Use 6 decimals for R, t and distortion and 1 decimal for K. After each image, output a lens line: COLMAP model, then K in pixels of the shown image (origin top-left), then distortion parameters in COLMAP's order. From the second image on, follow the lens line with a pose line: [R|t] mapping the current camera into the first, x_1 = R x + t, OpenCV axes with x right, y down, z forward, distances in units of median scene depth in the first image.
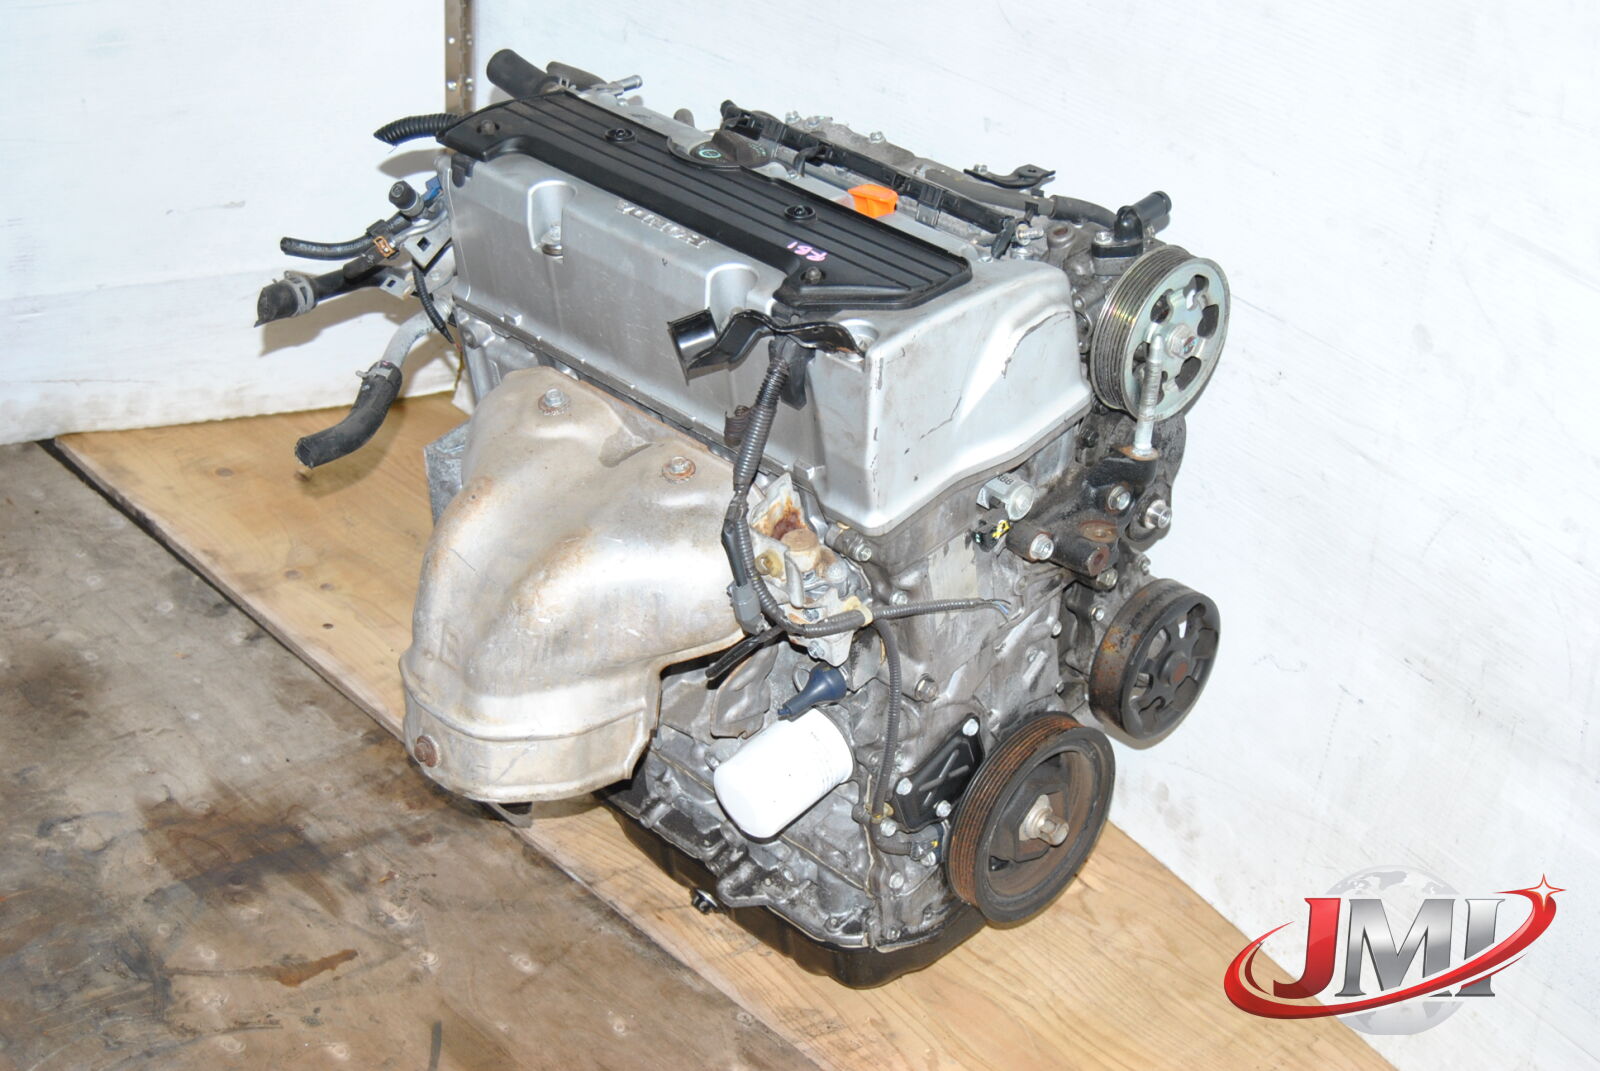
lens RADIAL K [[2535.1, 0, 799.5], [0, 2535.1, 532.3], [0, 0, 1]] dist [-0.035119, 0.000000]
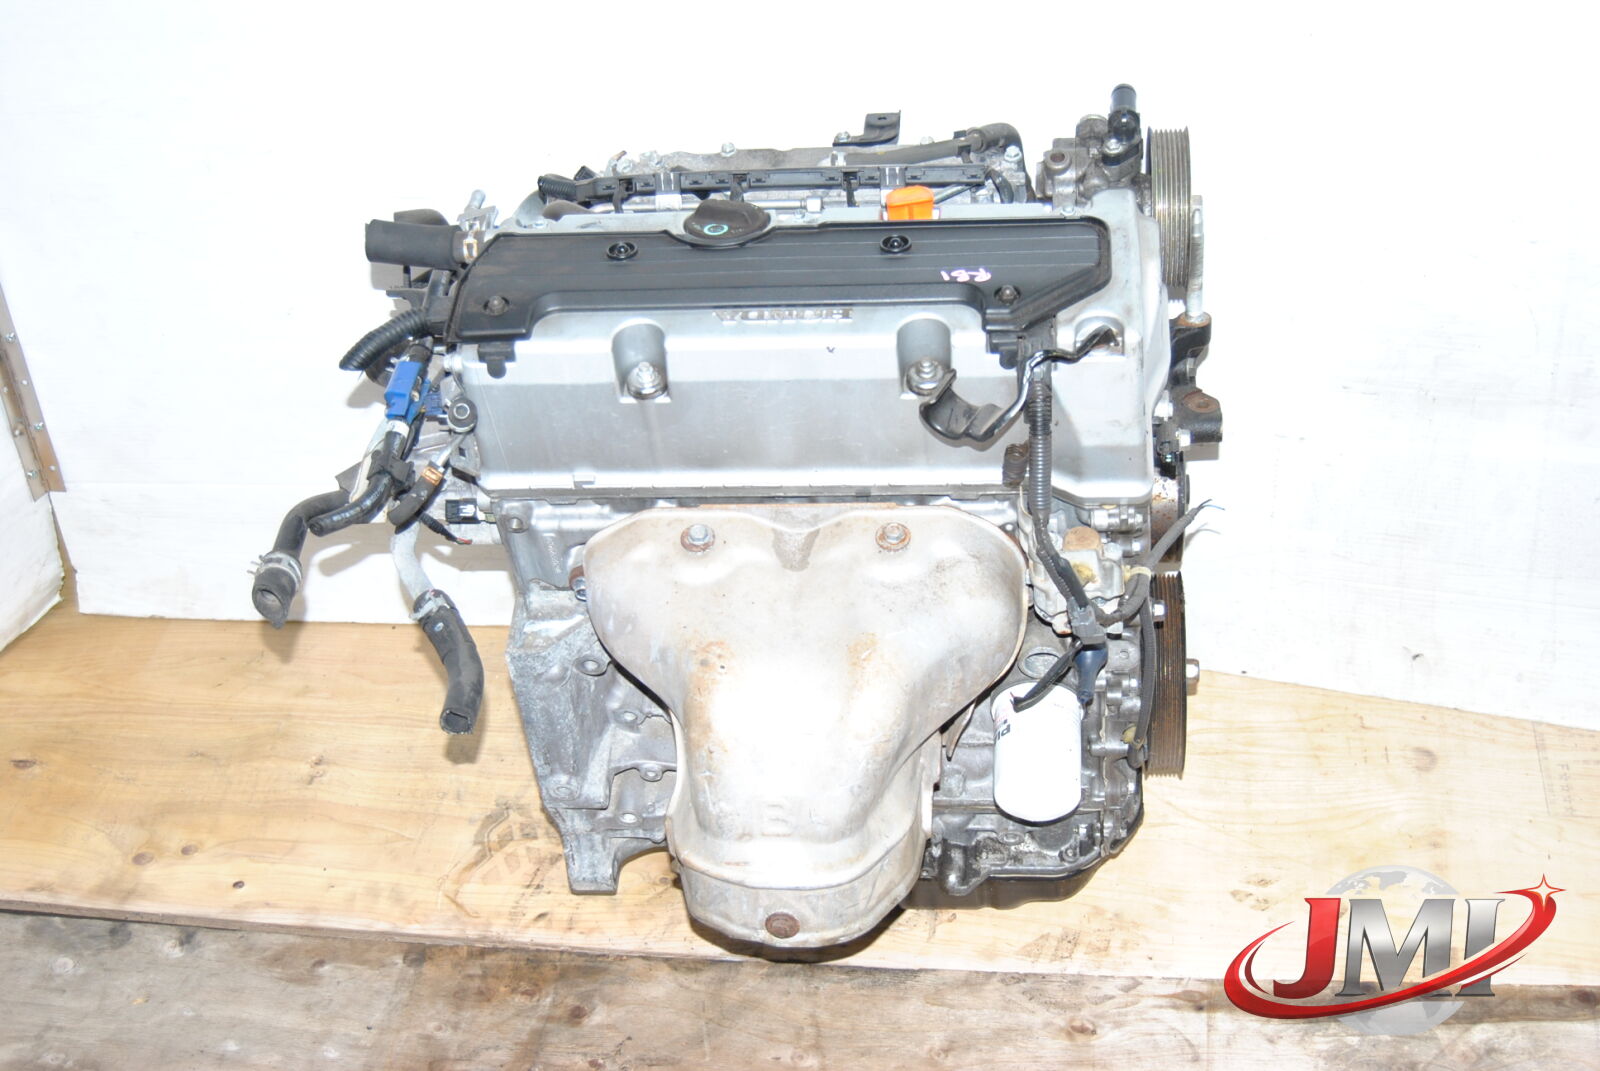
lens RADIAL K [[2184.1, 0, 807.6], [0, 2184.1, 541.4], [0, 0, 1]] dist [-0.046523, 0.000000]
pose [[0.761139, -0.471263, 0.445622, -0.394620], [0.418265, 0.881757, 0.218081, -0.194115], [-0.495704, 0.020398, 0.868252, 0.258476]]
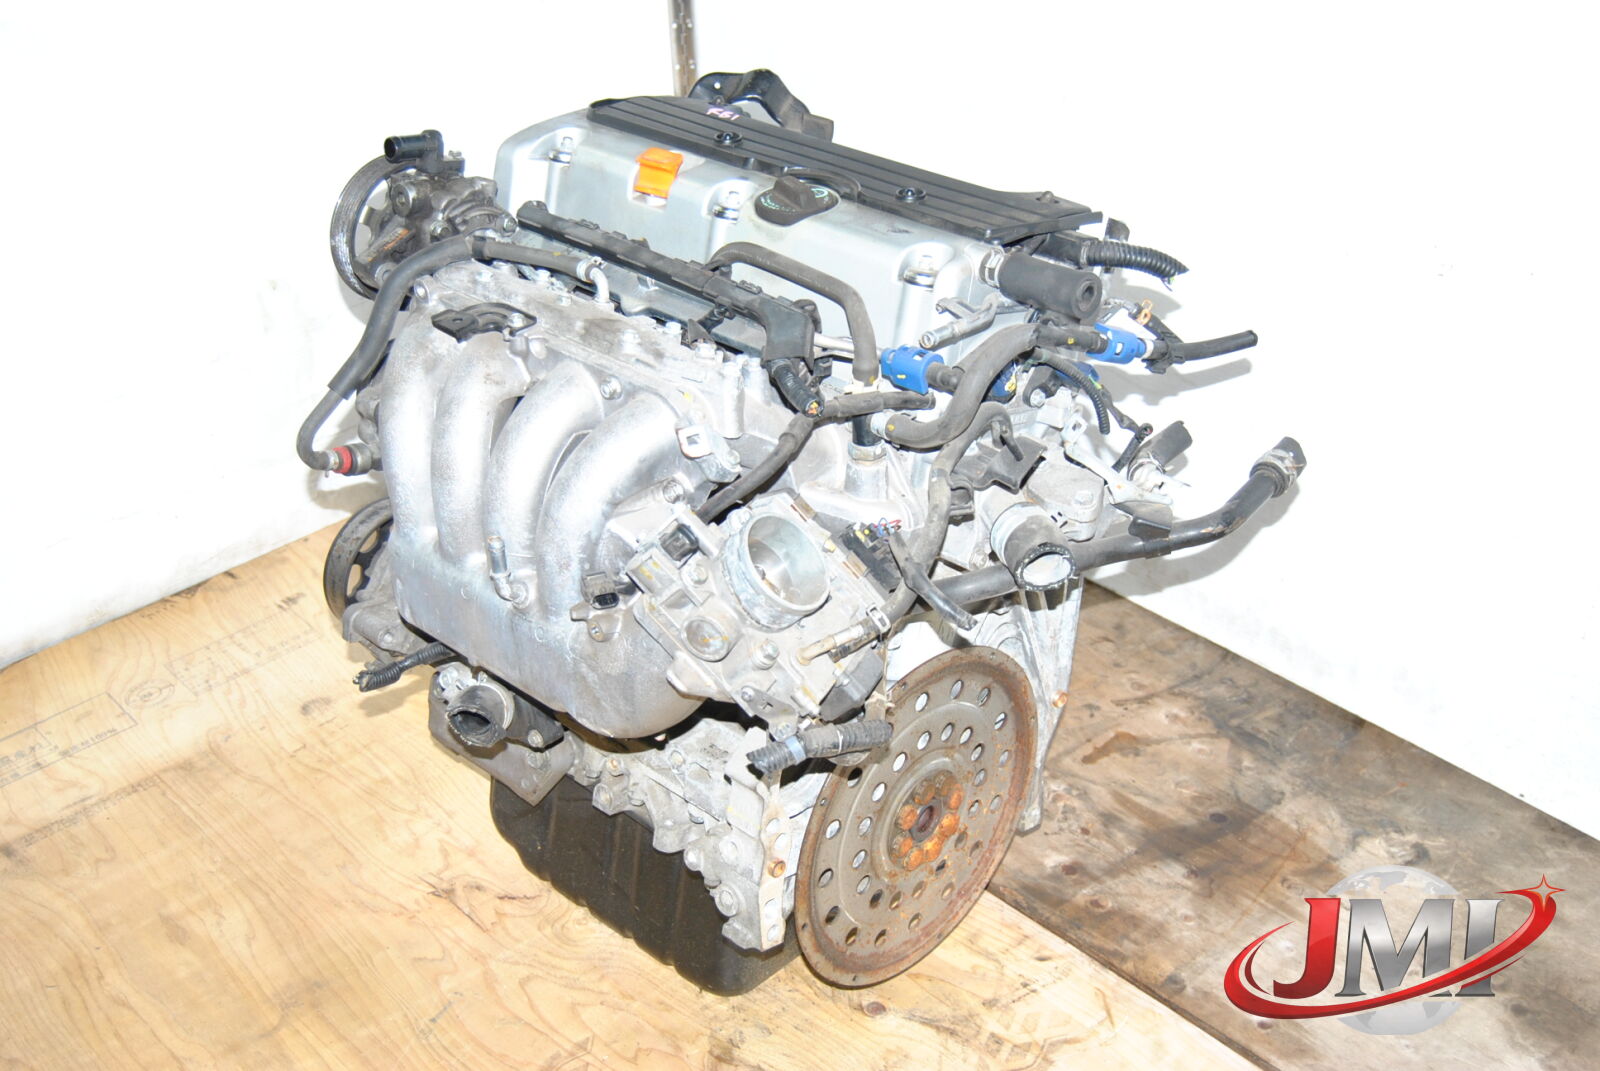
lens RADIAL K [[1988.4, 0, 797.6], [0, 1988.4, 539.8], [0, 0, 1]] dist [-0.095012, 0.000000]
pose [[-0.998653, -0.022654, -0.046684, 0.005611], [-0.051784, 0.492663, 0.868678, -0.701732], [0.003320, 0.869925, -0.493172, 1.389139]]
